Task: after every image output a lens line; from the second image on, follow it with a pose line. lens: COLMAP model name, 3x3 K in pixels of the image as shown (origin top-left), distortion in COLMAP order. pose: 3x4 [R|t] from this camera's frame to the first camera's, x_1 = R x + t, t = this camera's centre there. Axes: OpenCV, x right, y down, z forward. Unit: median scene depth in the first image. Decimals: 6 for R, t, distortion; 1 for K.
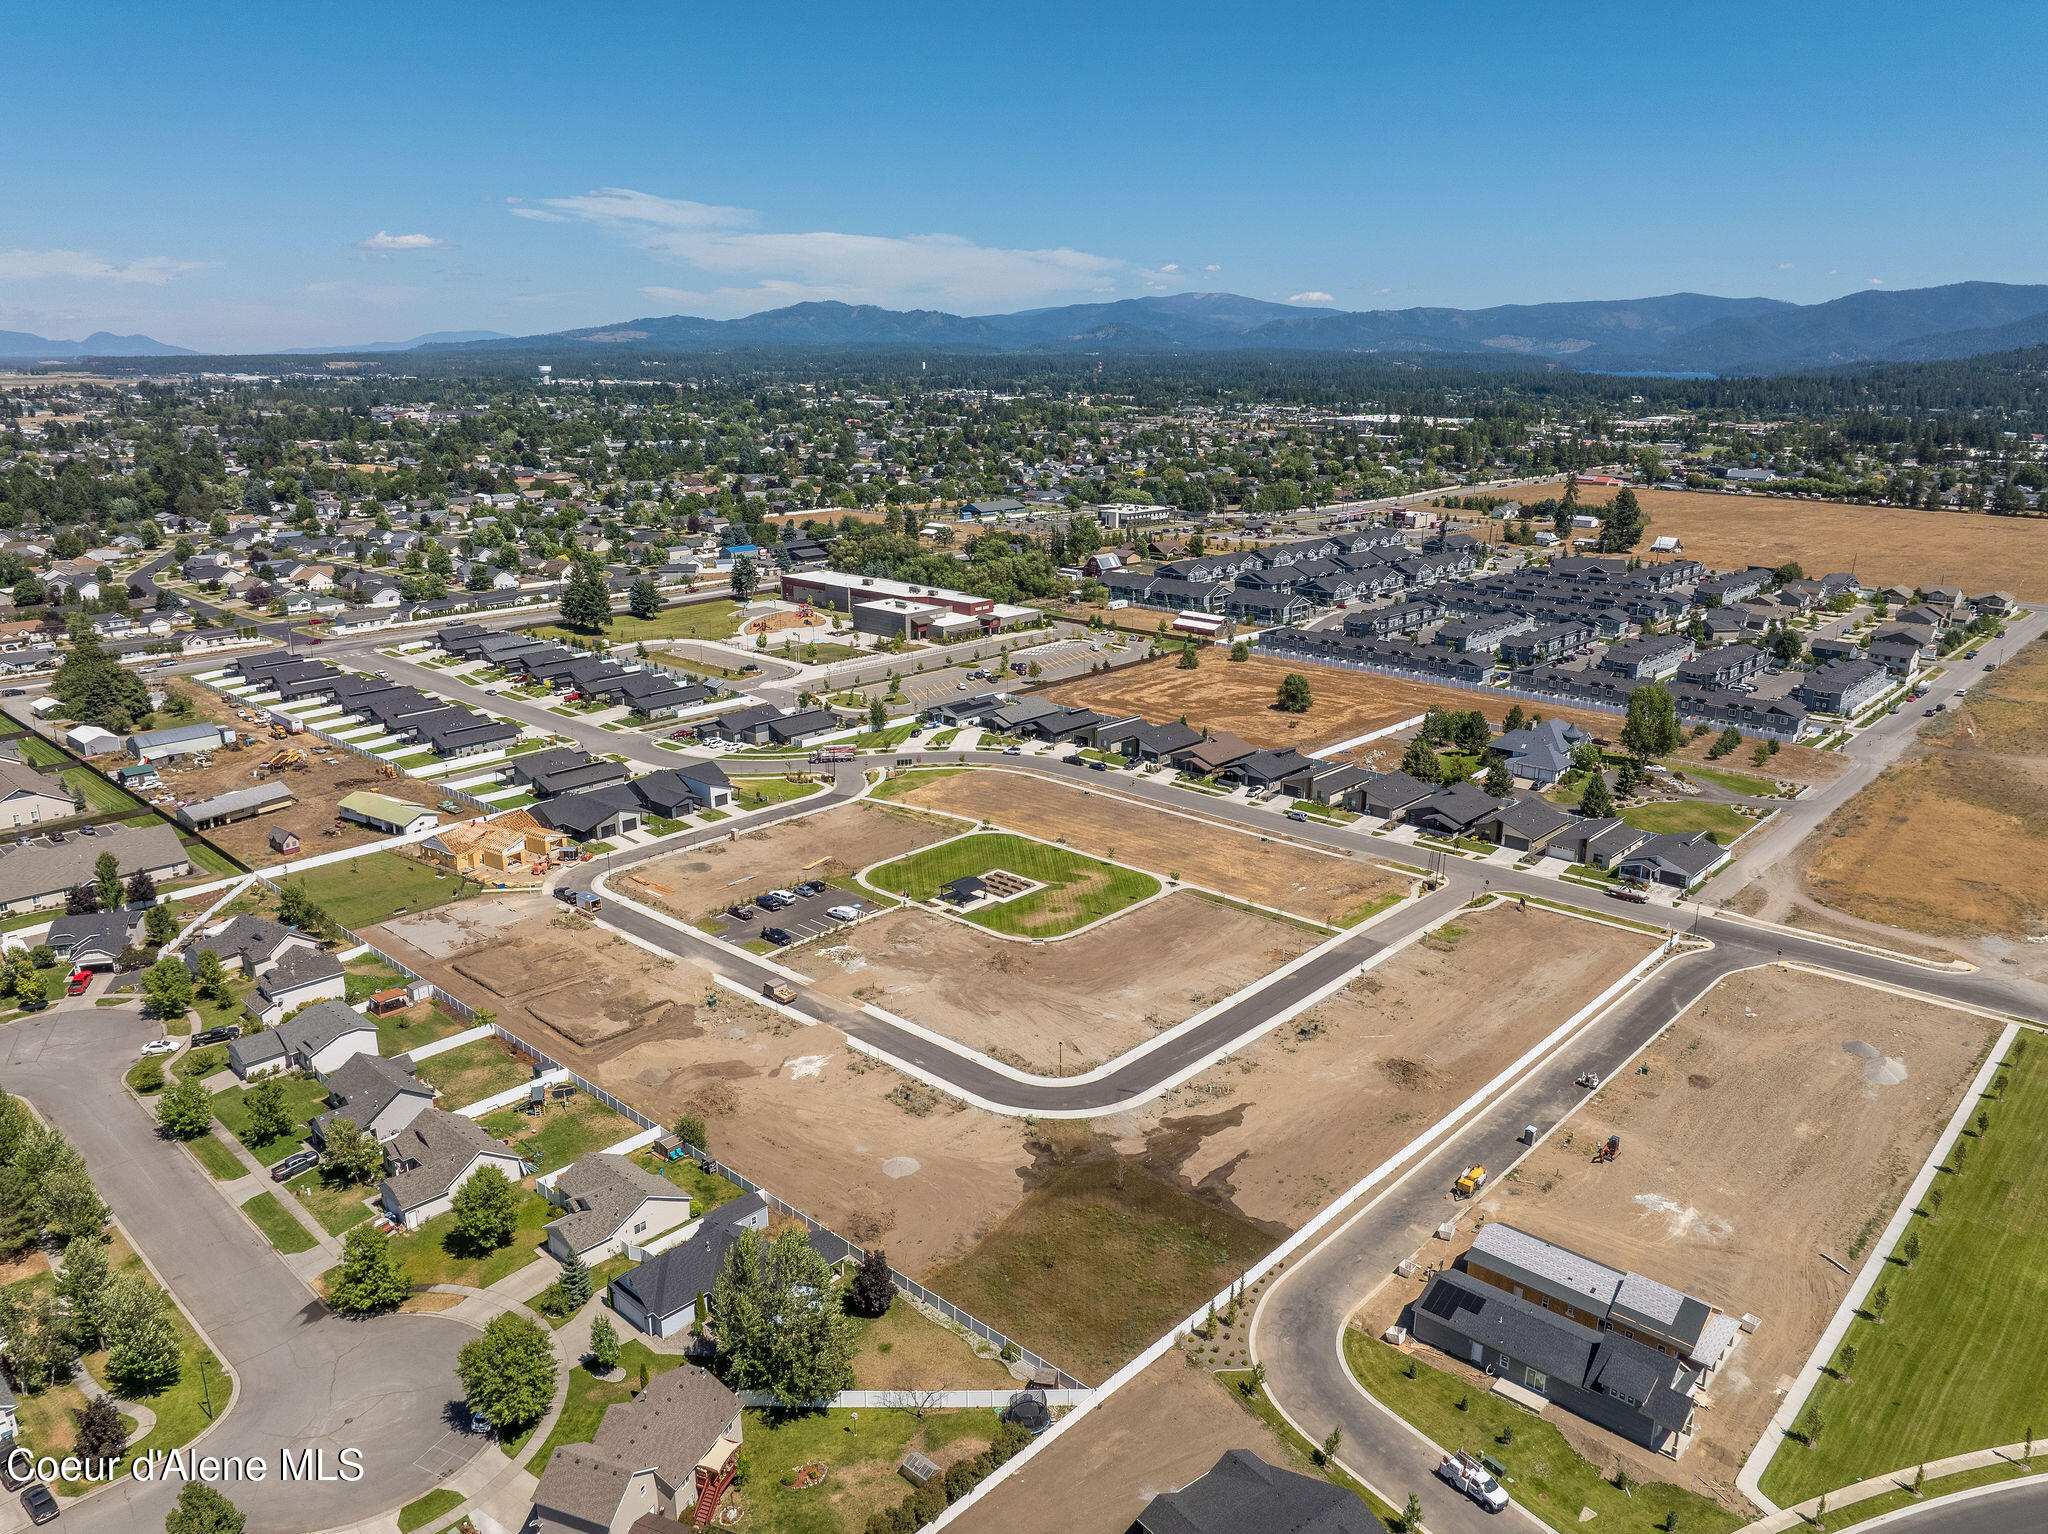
lens RADIAL K [[1444.2, 0, 1032.4], [0, 1444.2, 767.9], [0, 0, 1]] dist [-0.042172, 0.004112]
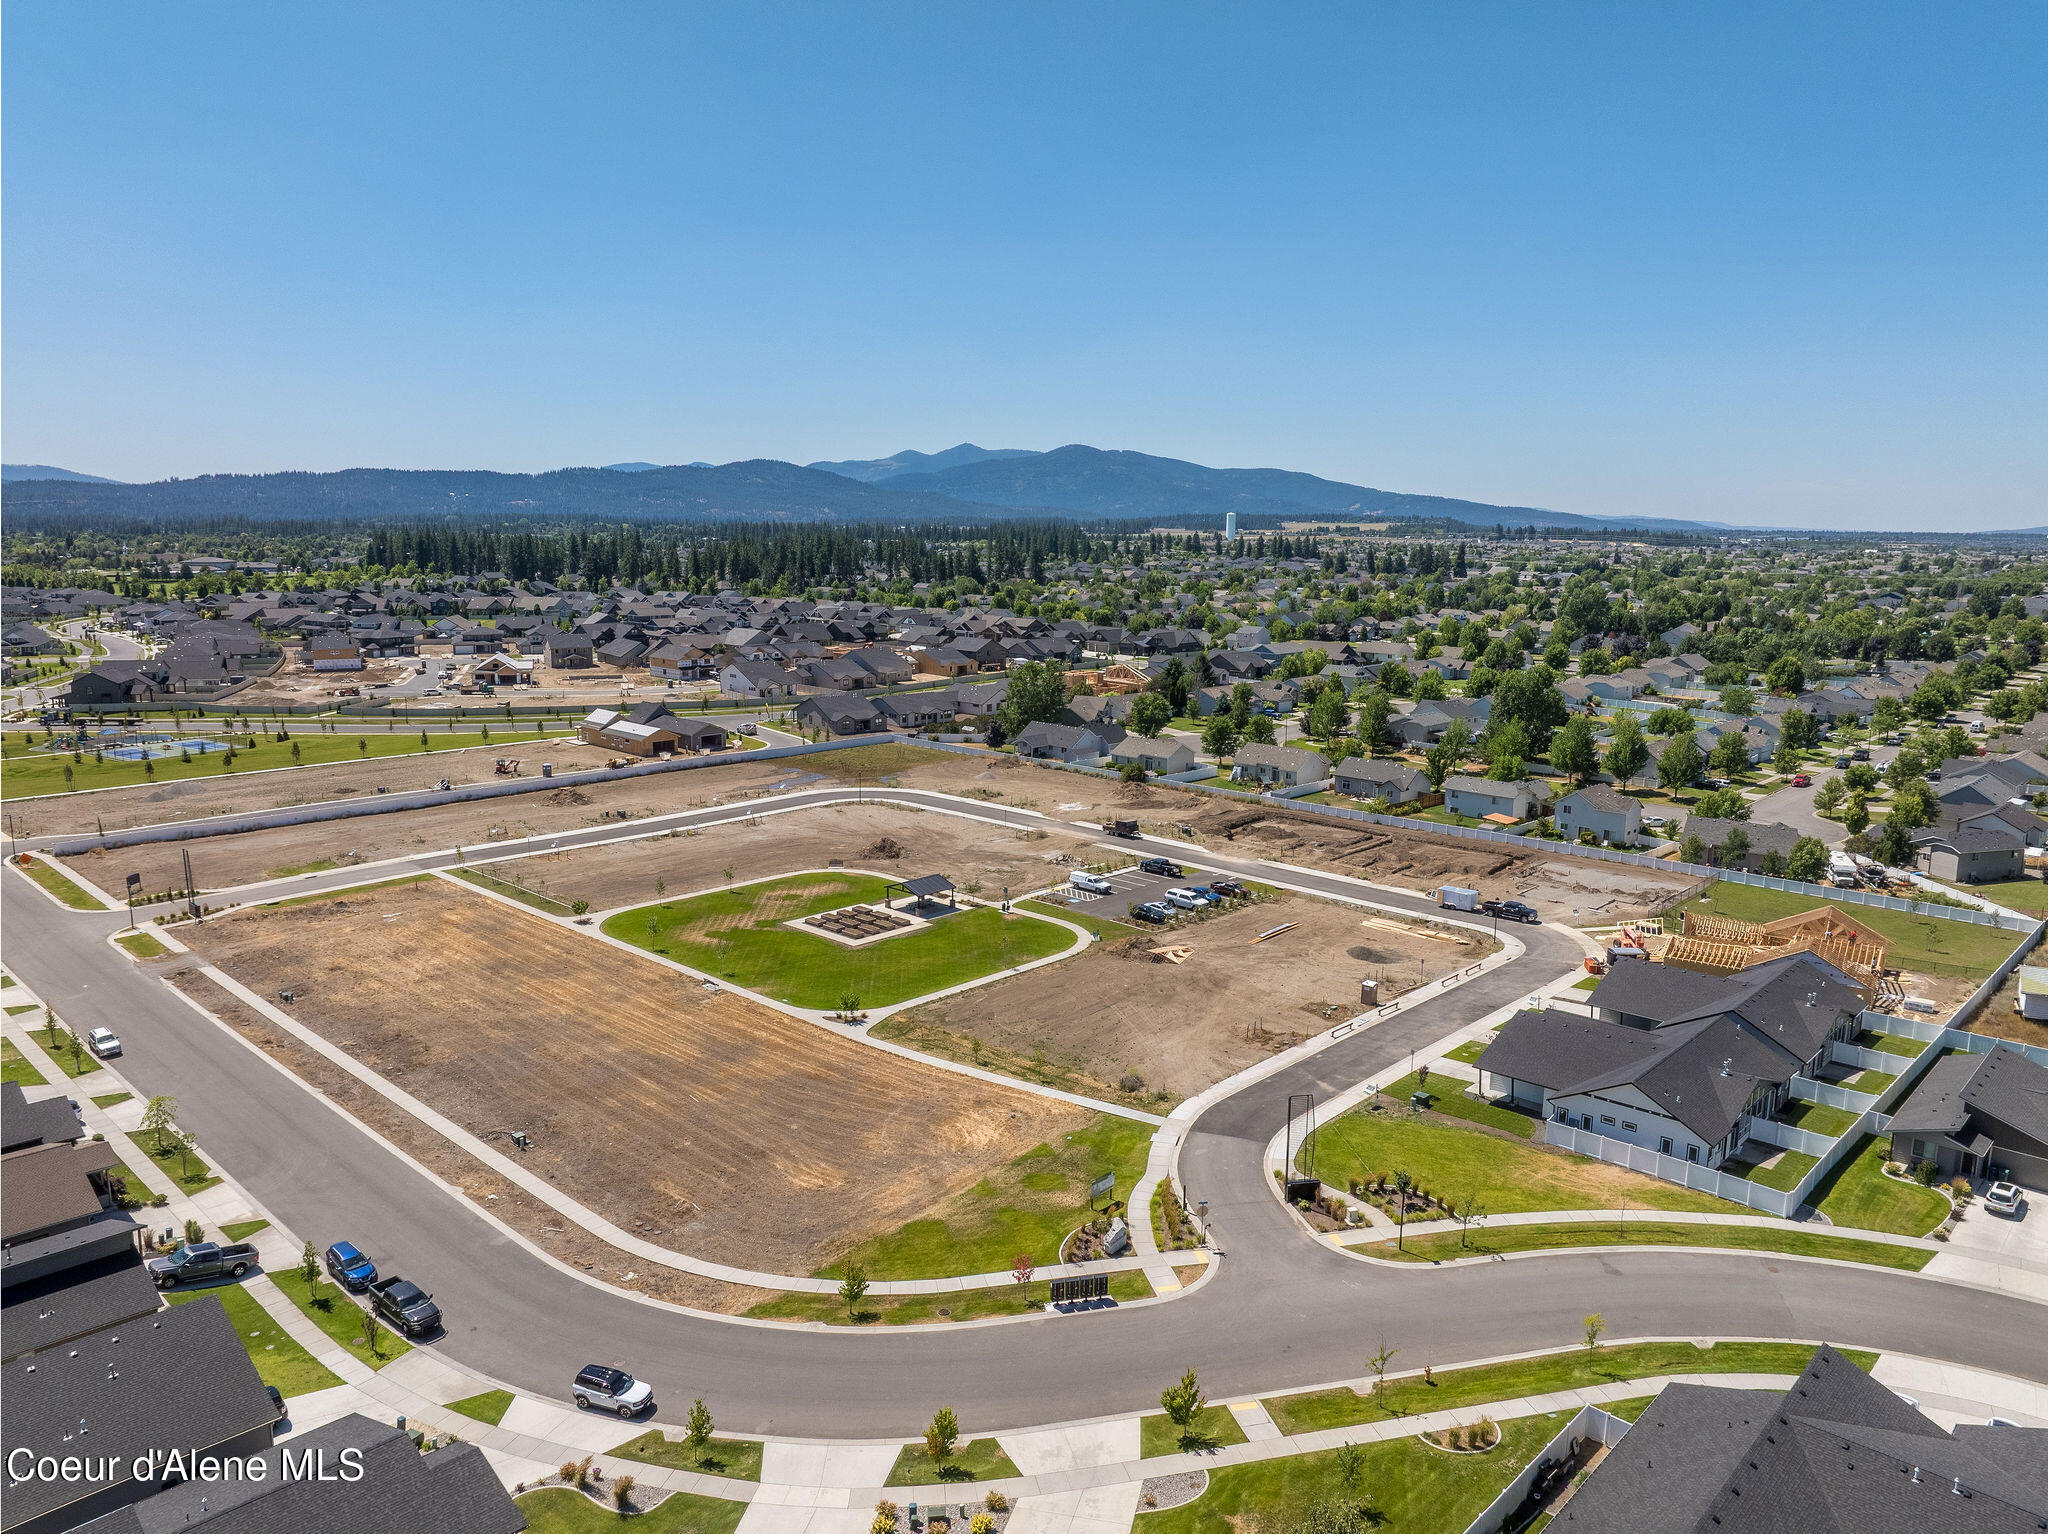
lens RADIAL K [[1444.2, 0, 1032.4], [0, 1444.2, 767.9], [0, 0, 1]] dist [-0.042172, 0.004112]
pose [[-0.999703, -0.016022, 0.018343, -0.100145], [-0.006420, 0.899869, 0.436112, -0.236023], [-0.023494, 0.435865, -0.899705, 1.417939]]
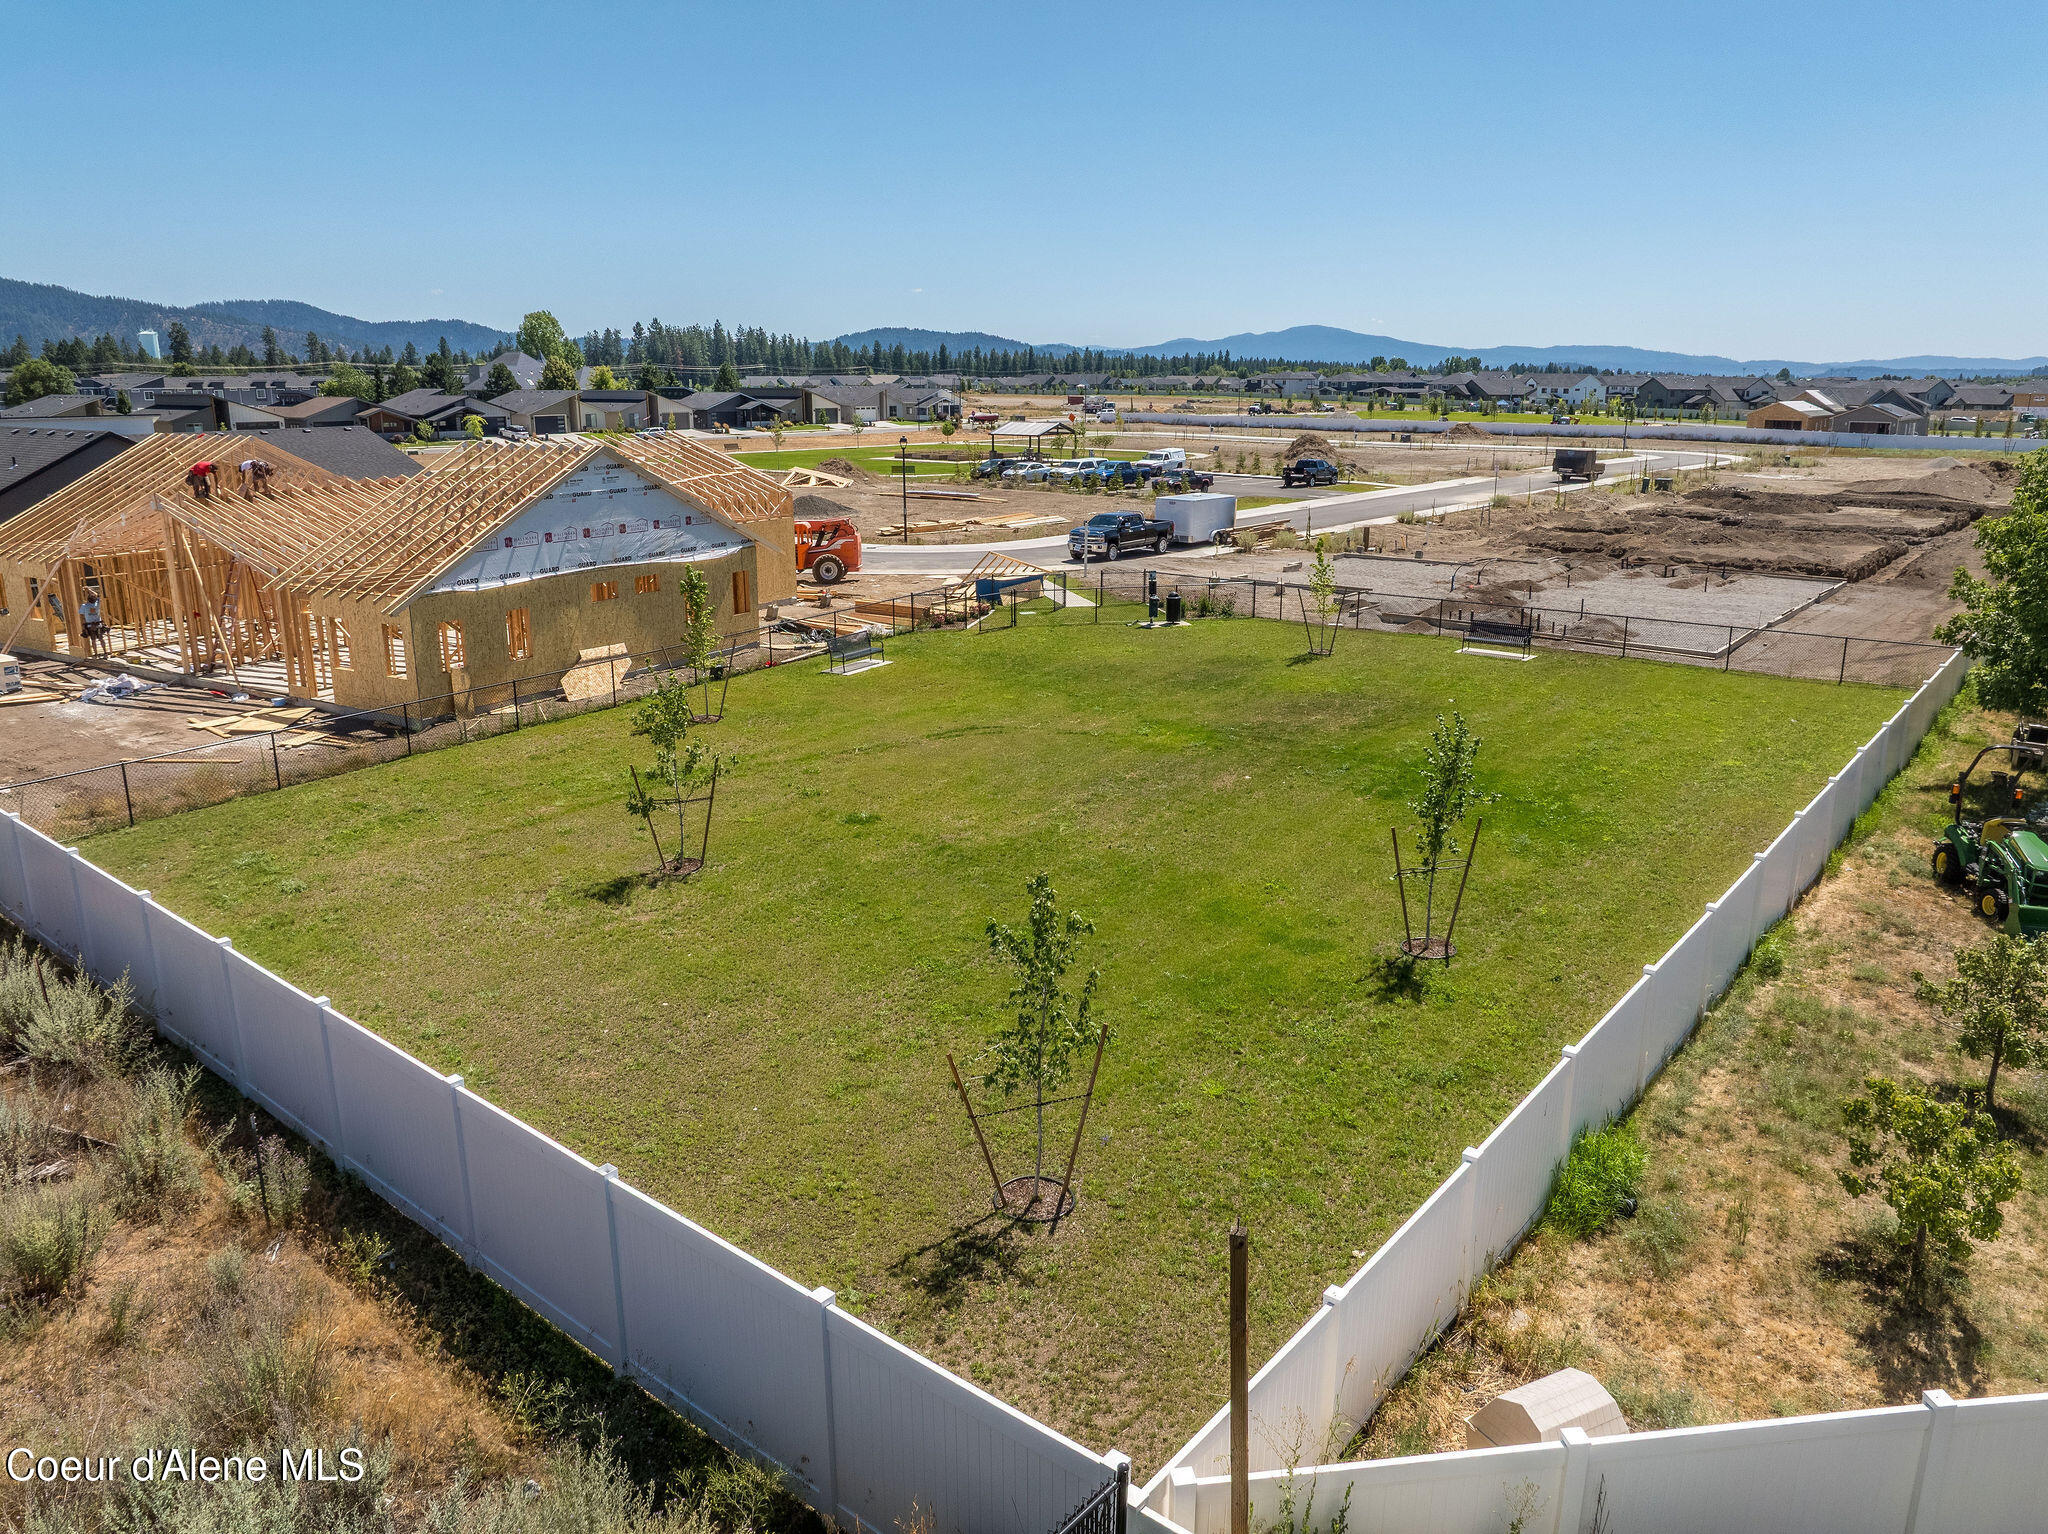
lens RADIAL K [[1444.2, 0, 1032.4], [0, 1444.2, 767.9], [0, 0, 1]] dist [-0.042172, 0.004112]
pose [[-0.056712, -0.266221, 0.962242, -0.523842], [0.274726, 0.922426, 0.271397, 0.046326], [-0.959849, 0.279744, 0.020825, 0.917745]]
